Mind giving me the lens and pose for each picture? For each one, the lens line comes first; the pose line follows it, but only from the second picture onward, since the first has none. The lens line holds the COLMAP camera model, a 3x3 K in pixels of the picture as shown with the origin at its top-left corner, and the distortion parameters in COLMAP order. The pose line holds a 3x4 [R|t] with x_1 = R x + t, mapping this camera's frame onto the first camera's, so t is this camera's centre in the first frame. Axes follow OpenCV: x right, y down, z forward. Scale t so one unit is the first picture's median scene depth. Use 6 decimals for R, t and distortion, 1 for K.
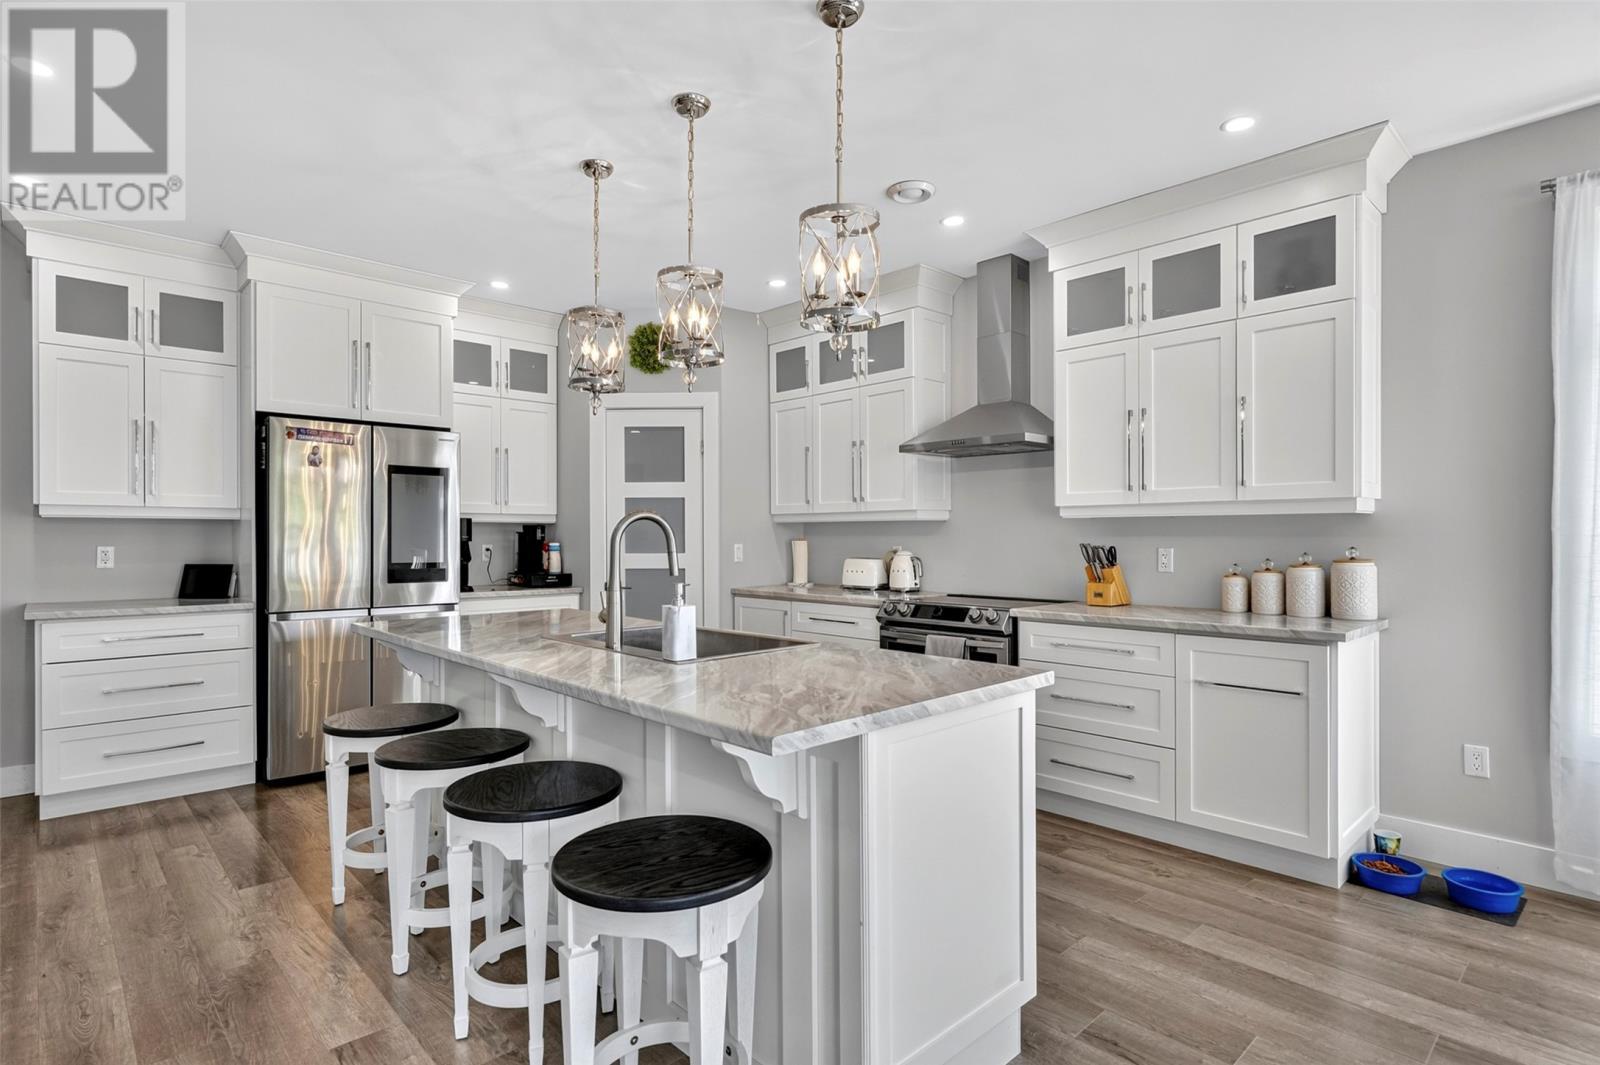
lens RADIAL K [[813.1, 0, 798.7], [0, 813.1, 542.7], [0, 0, 1]] dist [-0.003262, -0.000296]
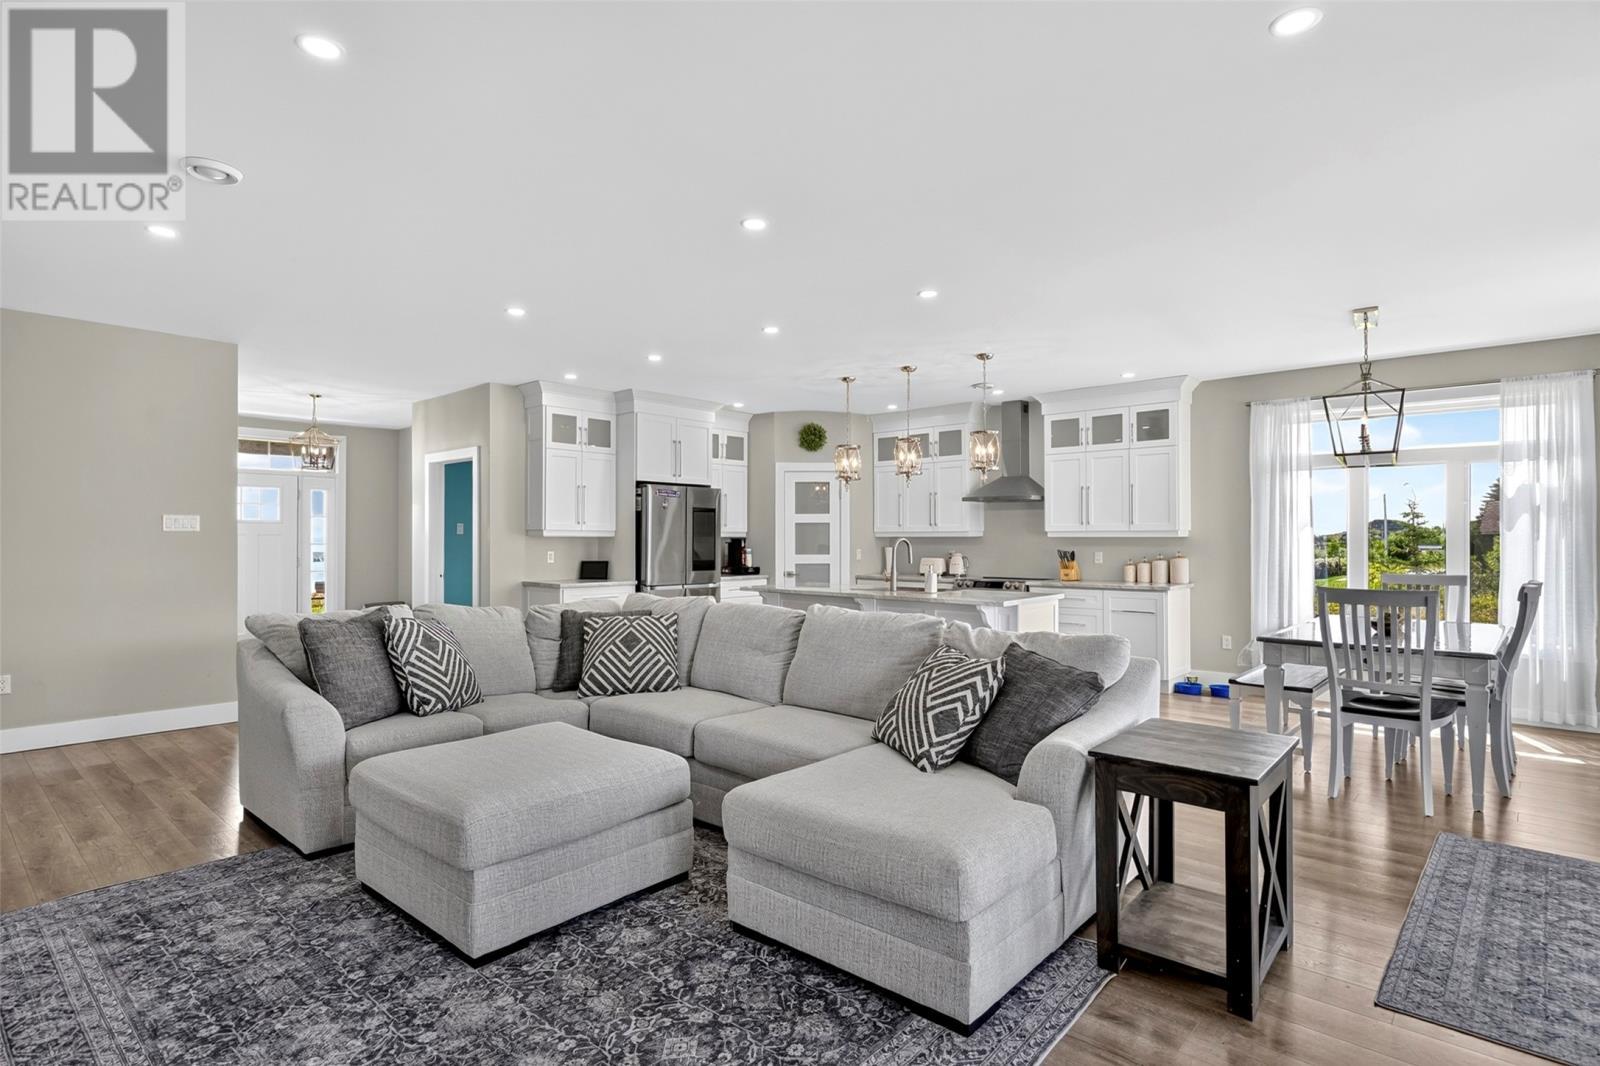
lens RADIAL K [[813.1, 0, 802.2], [0, 813.1, 532.5], [0, 0, 1]] dist [-0.003262, -0.000296]
pose [[0.996996, 0.001503, 0.077436, -0.417204], [-0.000201, 0.999858, -0.016822, -0.007001], [-0.077451, 0.016756, 0.996855, -0.909432]]
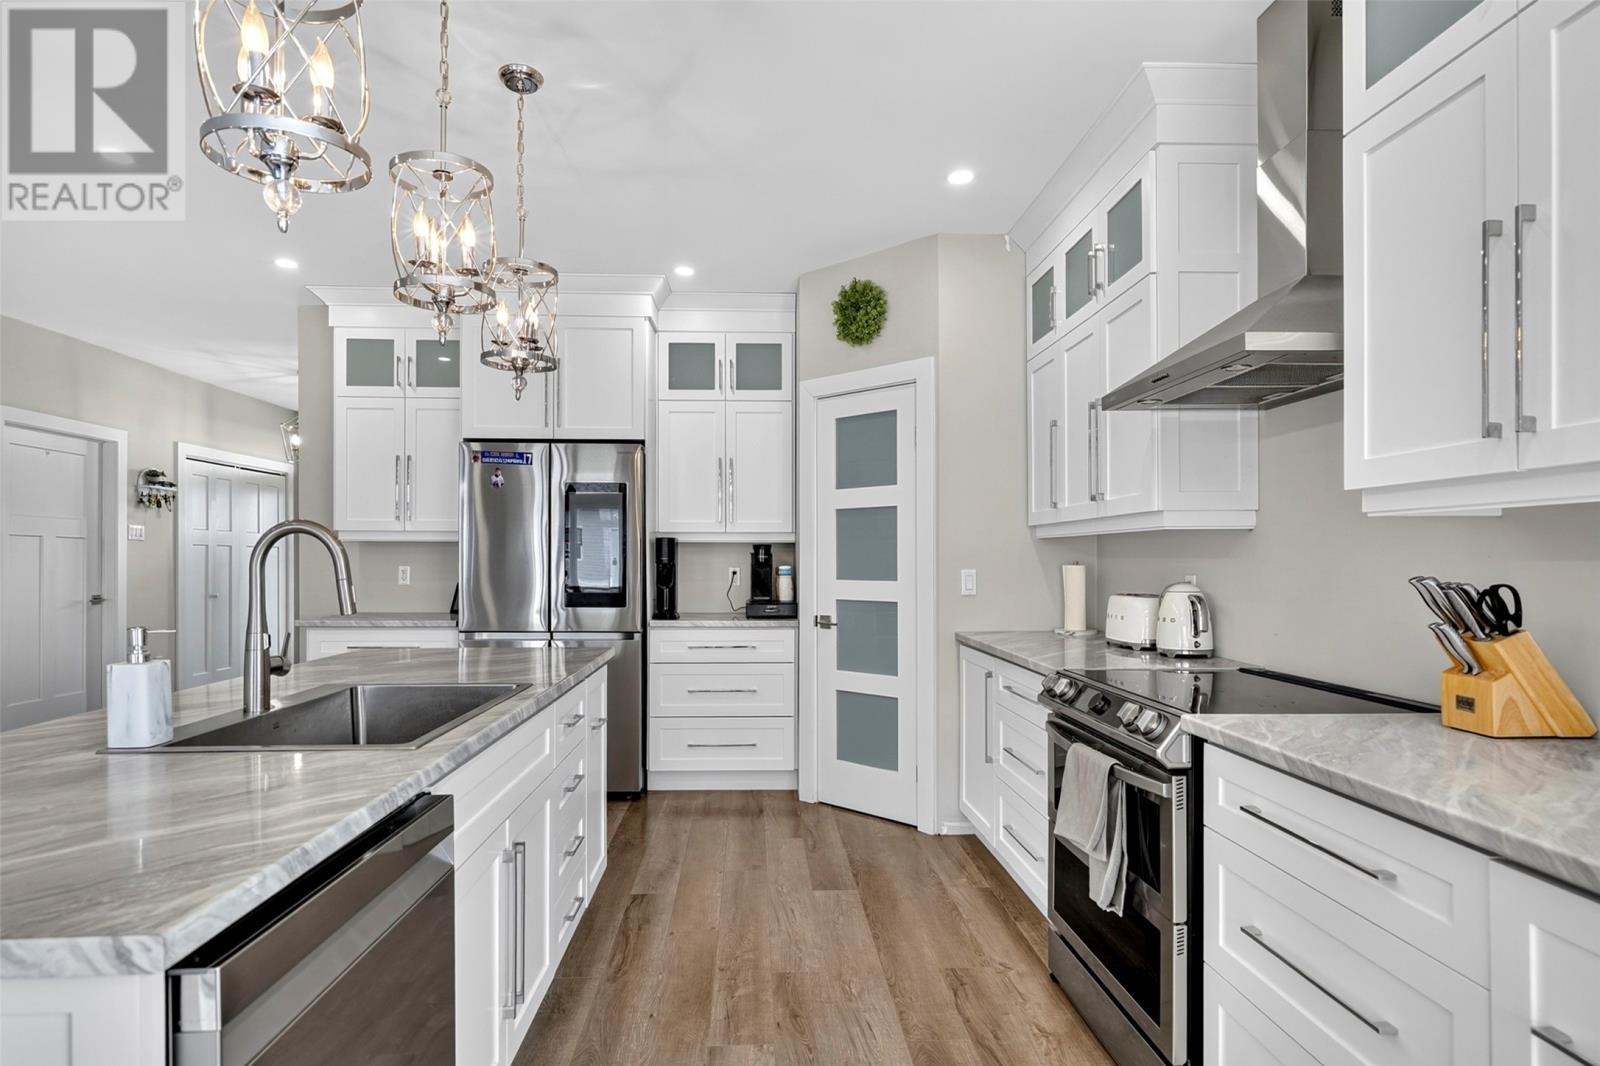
lens RADIAL K [[856.8, 0, 788.3], [0, 856.8, 562.0], [0, 0, 1]] dist [-0.002927, 0.002783]
pose [[0.756716, 0.004437, -0.653729, 0.369275], [-0.006931, 0.999975, -0.001236, -0.003607], [0.653707, 0.005467, 0.756728, 0.432266]]
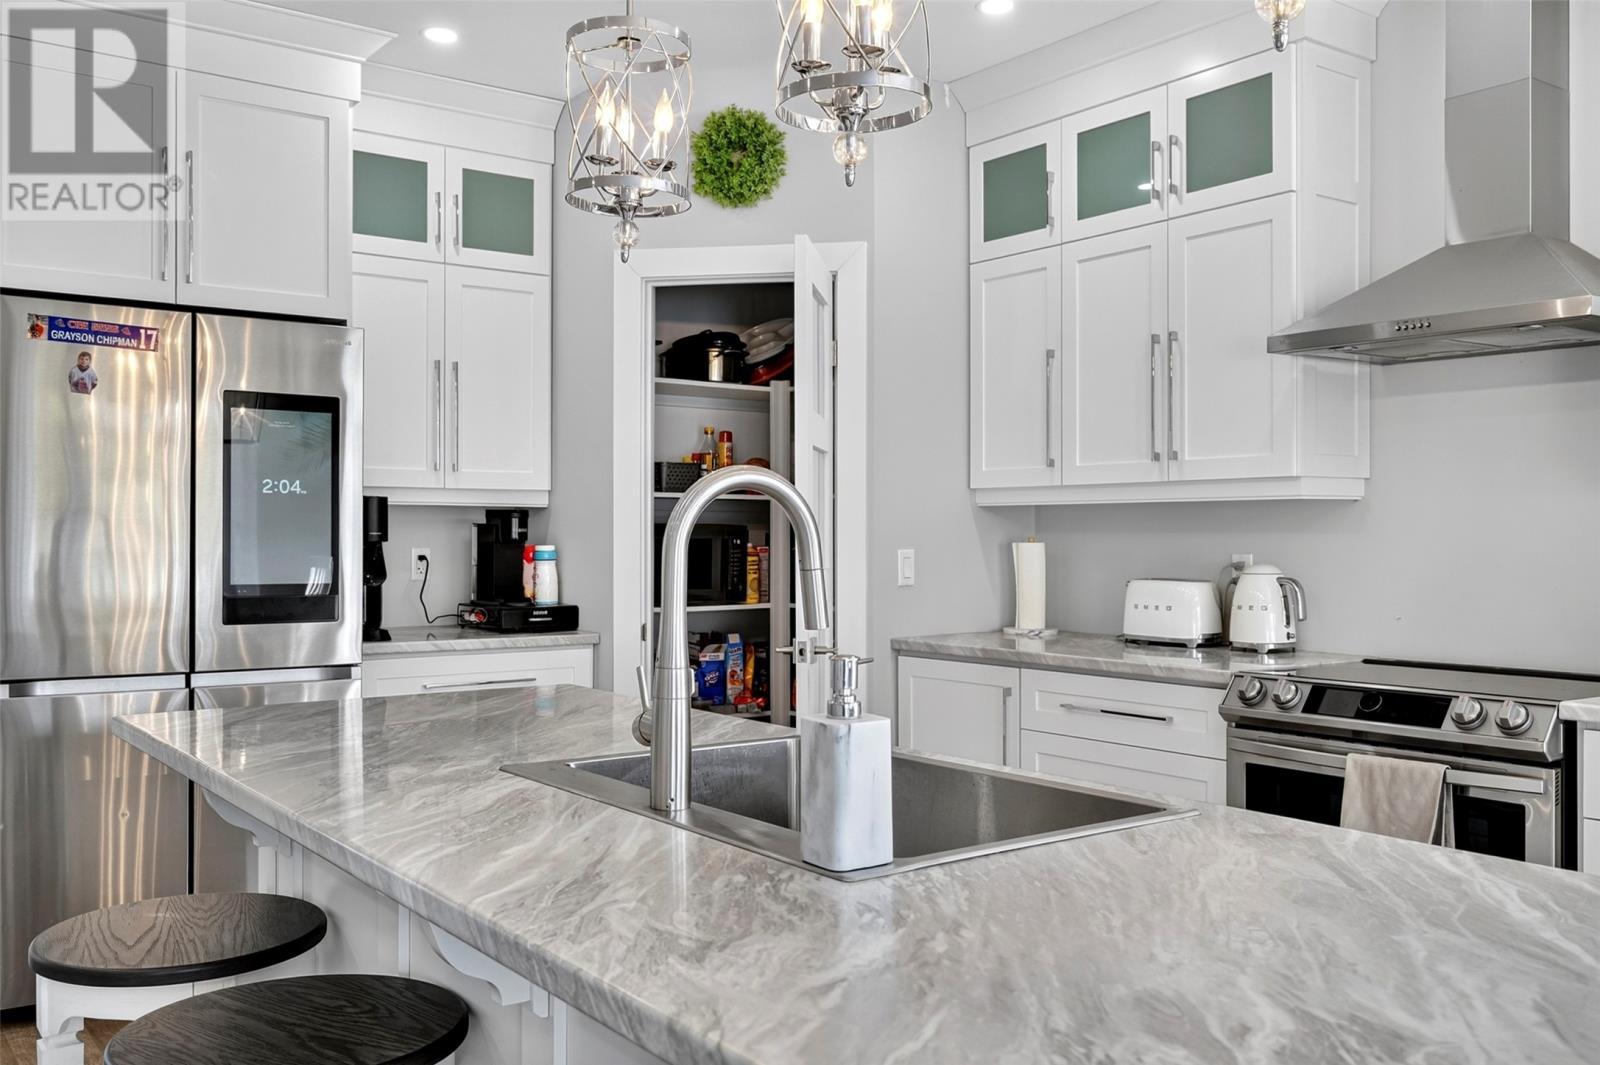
lens RADIAL K [[1390.2, 0, 791.6], [0, 1390.2, 540.5], [0, 0, 1]] dist [0.005368, -0.017895]
pose [[0.992321, 0.002762, -0.123659, -0.049466], [-0.003230, 0.999988, -0.003587, -0.000411], [0.123648, 0.003959, 0.992318, 0.193435]]
